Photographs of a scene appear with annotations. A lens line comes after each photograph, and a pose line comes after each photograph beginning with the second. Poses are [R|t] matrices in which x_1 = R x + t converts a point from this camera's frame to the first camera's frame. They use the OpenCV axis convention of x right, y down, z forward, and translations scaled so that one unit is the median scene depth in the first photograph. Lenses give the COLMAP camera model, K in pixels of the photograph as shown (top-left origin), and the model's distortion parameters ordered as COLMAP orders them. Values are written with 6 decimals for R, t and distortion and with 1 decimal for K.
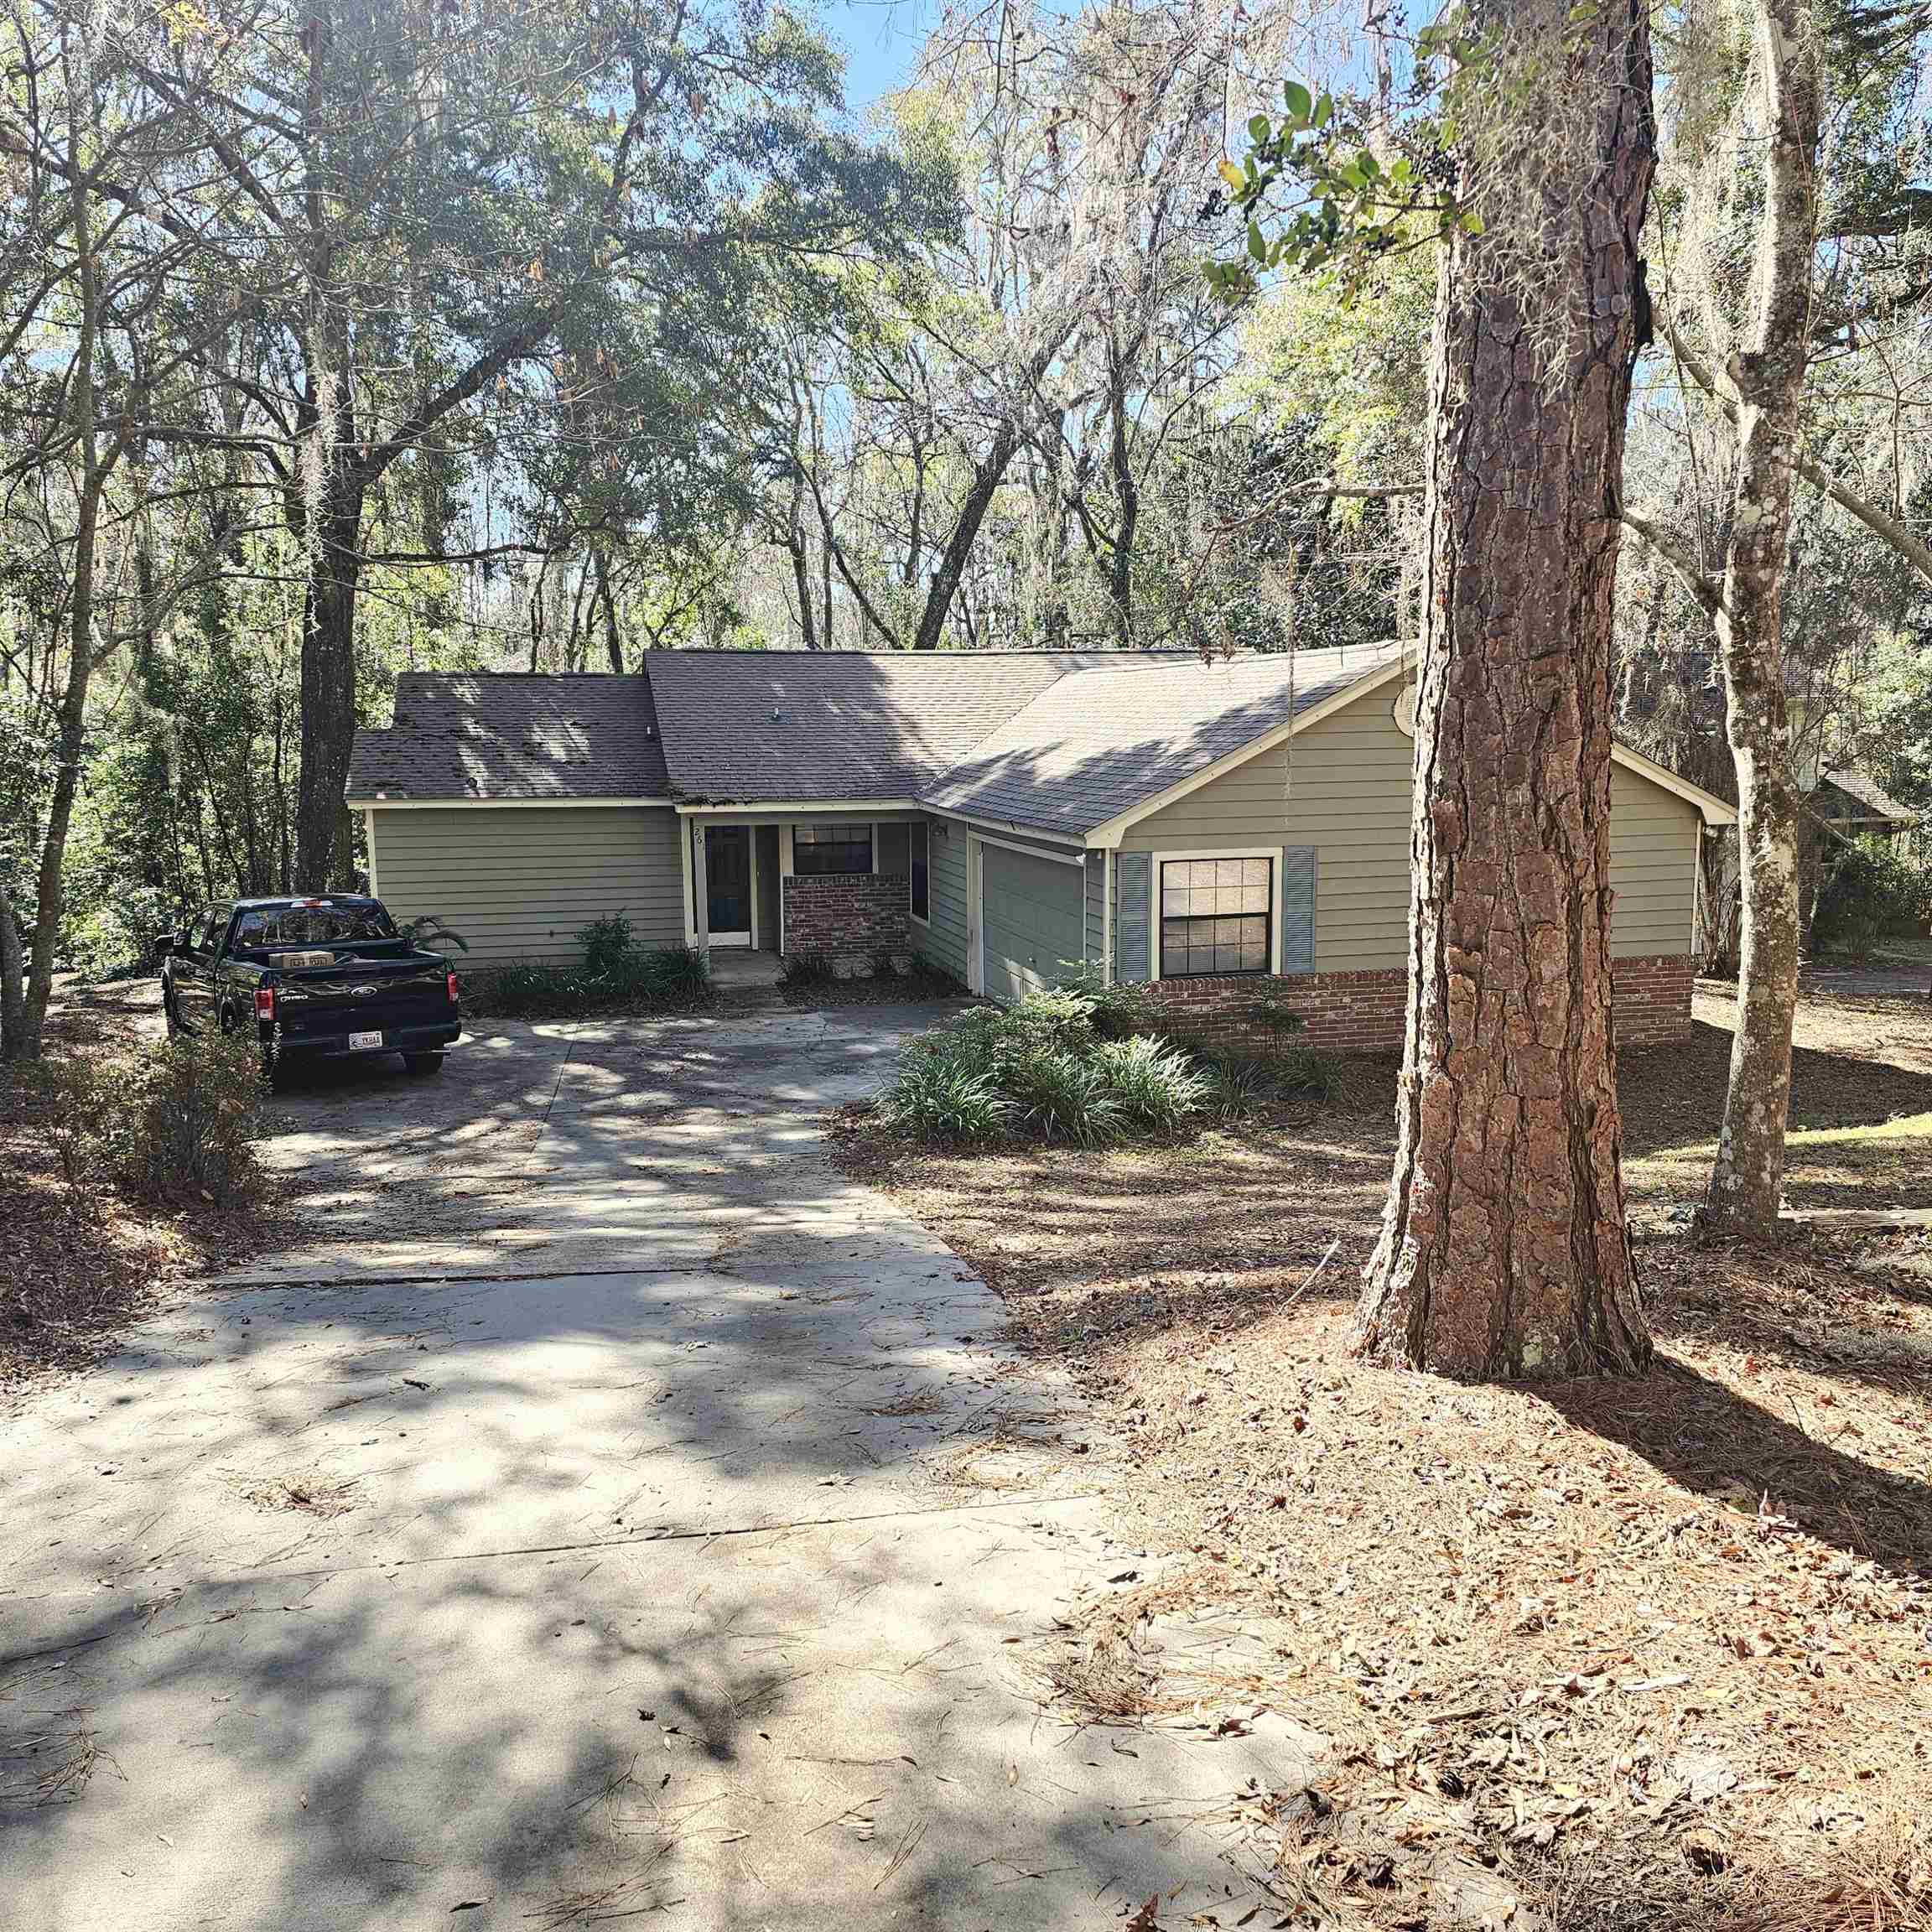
lens RADIAL K [[1714.7, 0, 965.9], [0, 1714.7, 974.9], [0, 0, 1]] dist [0.092285, -0.104850]
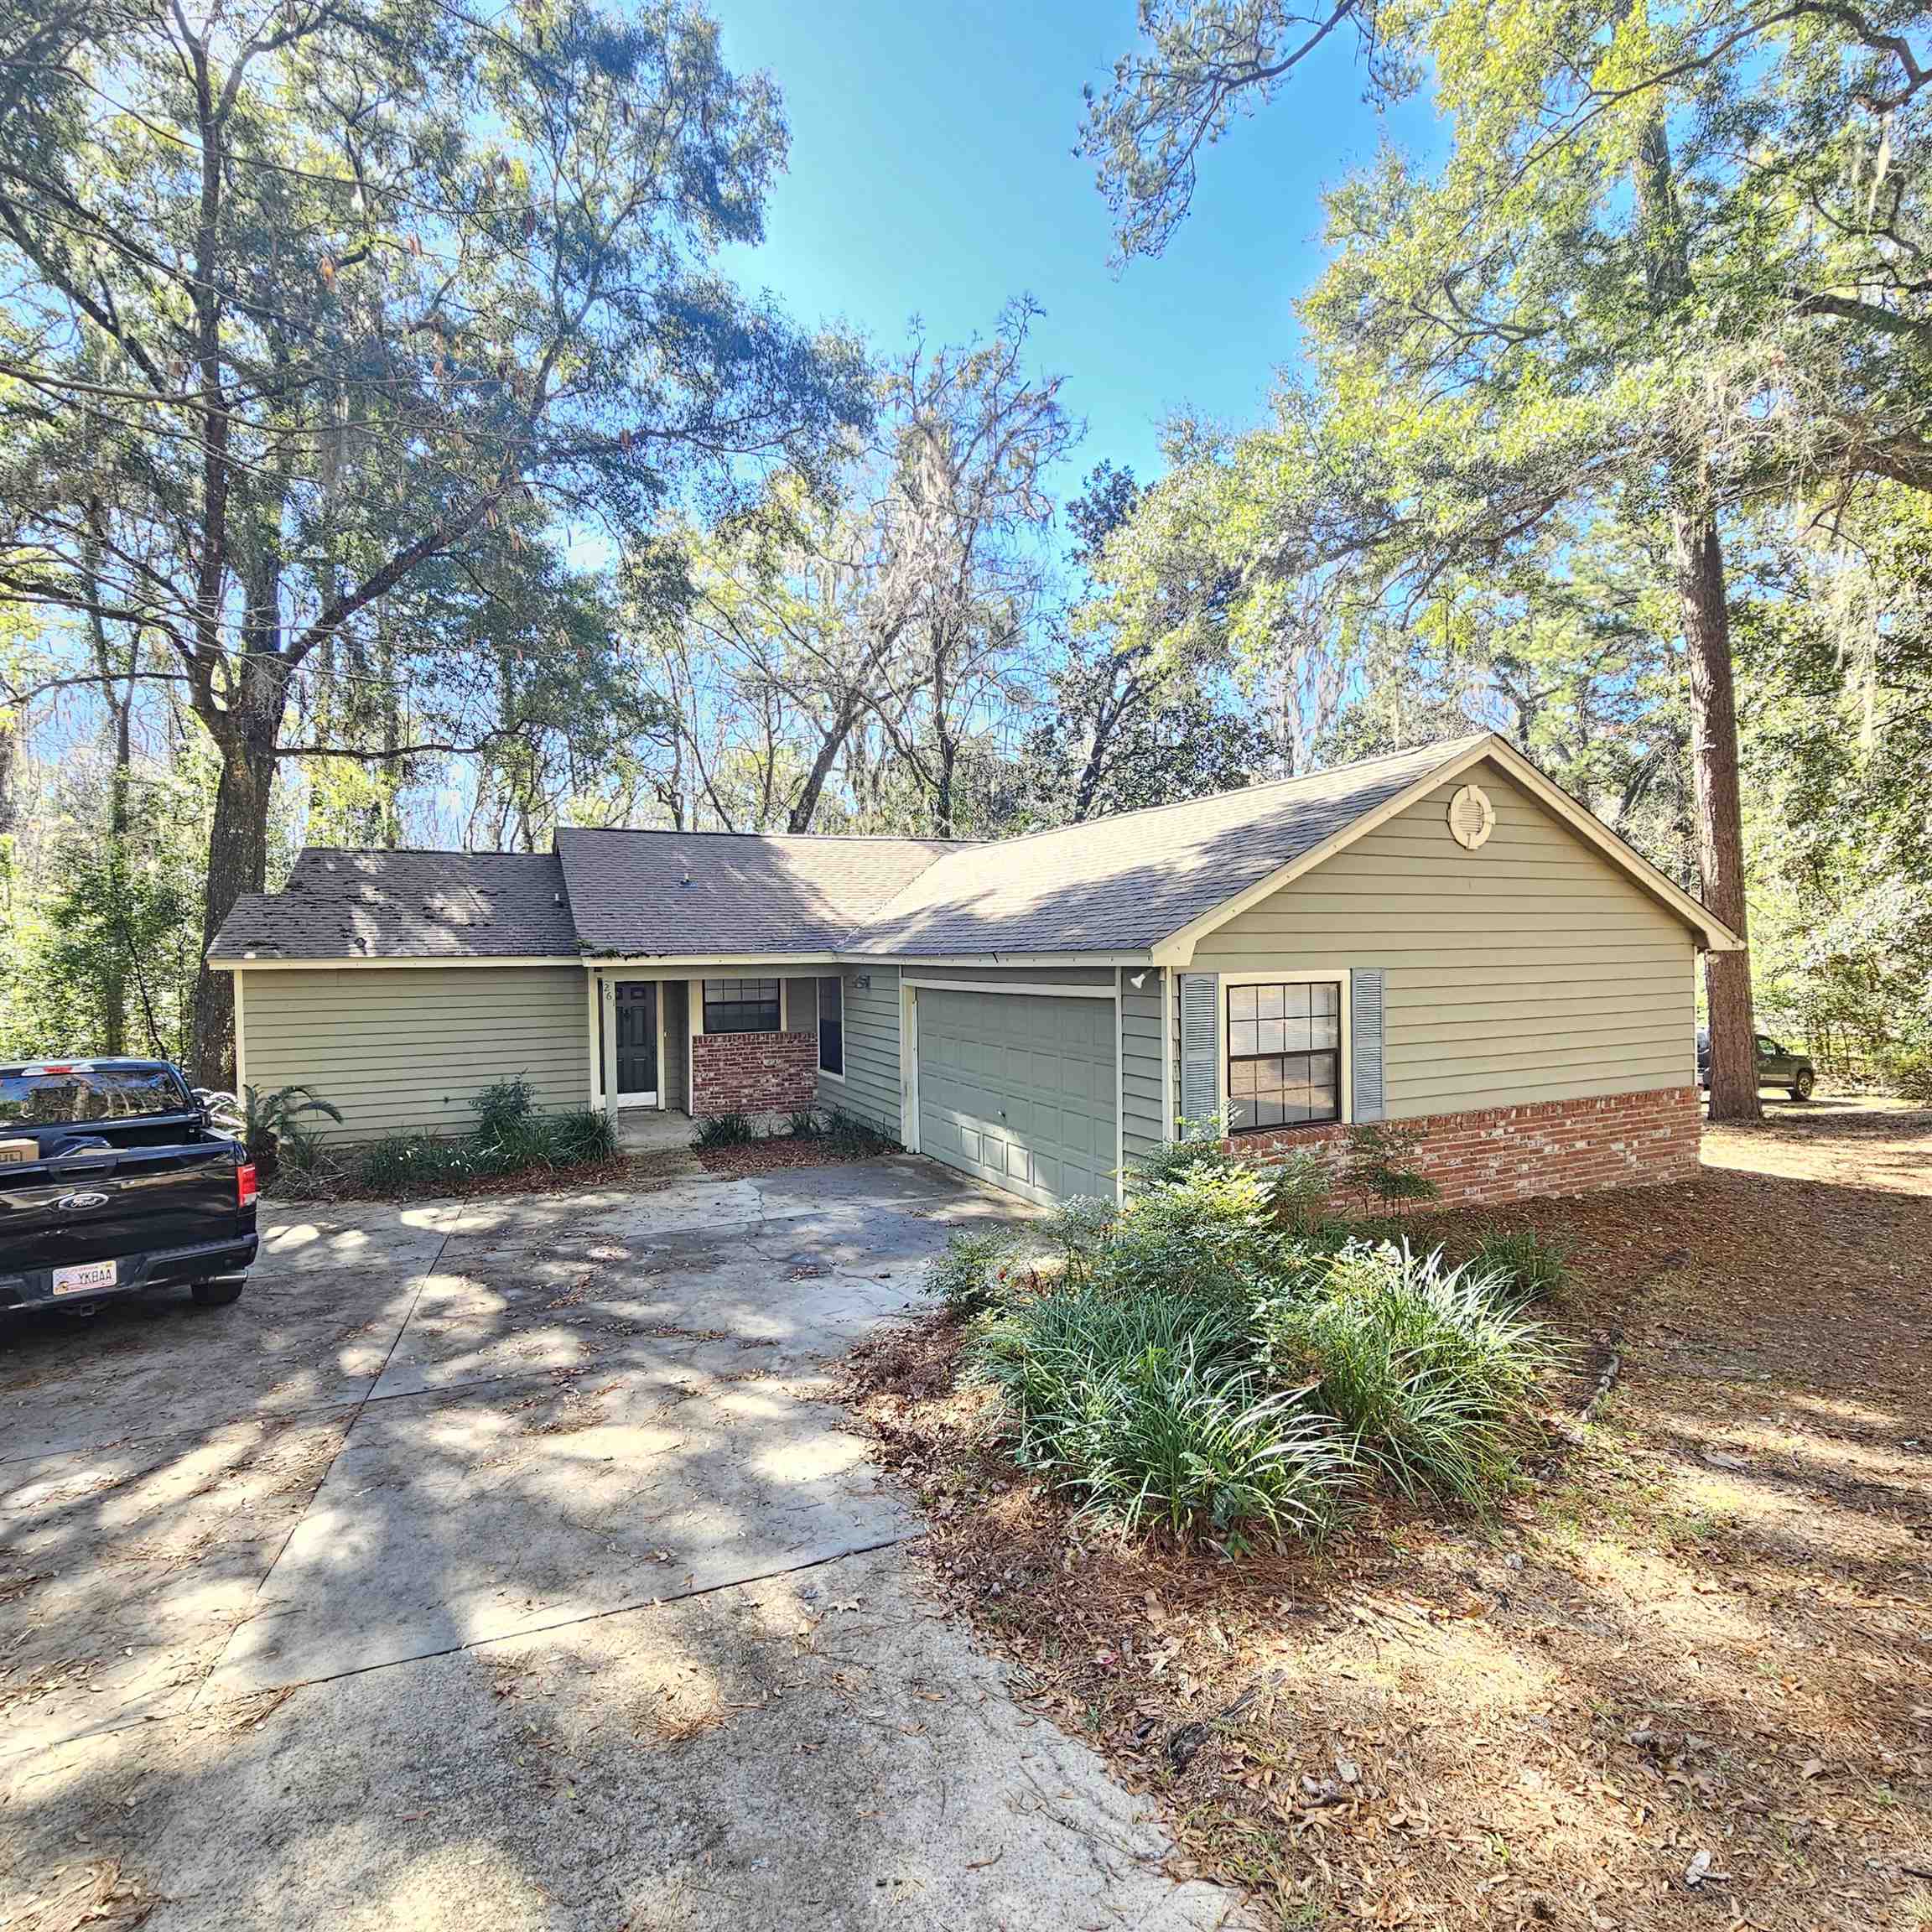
lens RADIAL K [[1055.2, 0, 965.4], [0, 1055.2, 967.0], [0, 0, 1]] dist [-0.003310, -0.000392]
pose [[0.982900, -0.008841, 0.183928, -0.069241], [0.033841, 0.990507, -0.133231, -0.010179], [-0.181004, 0.137177, 0.973869, 0.401059]]
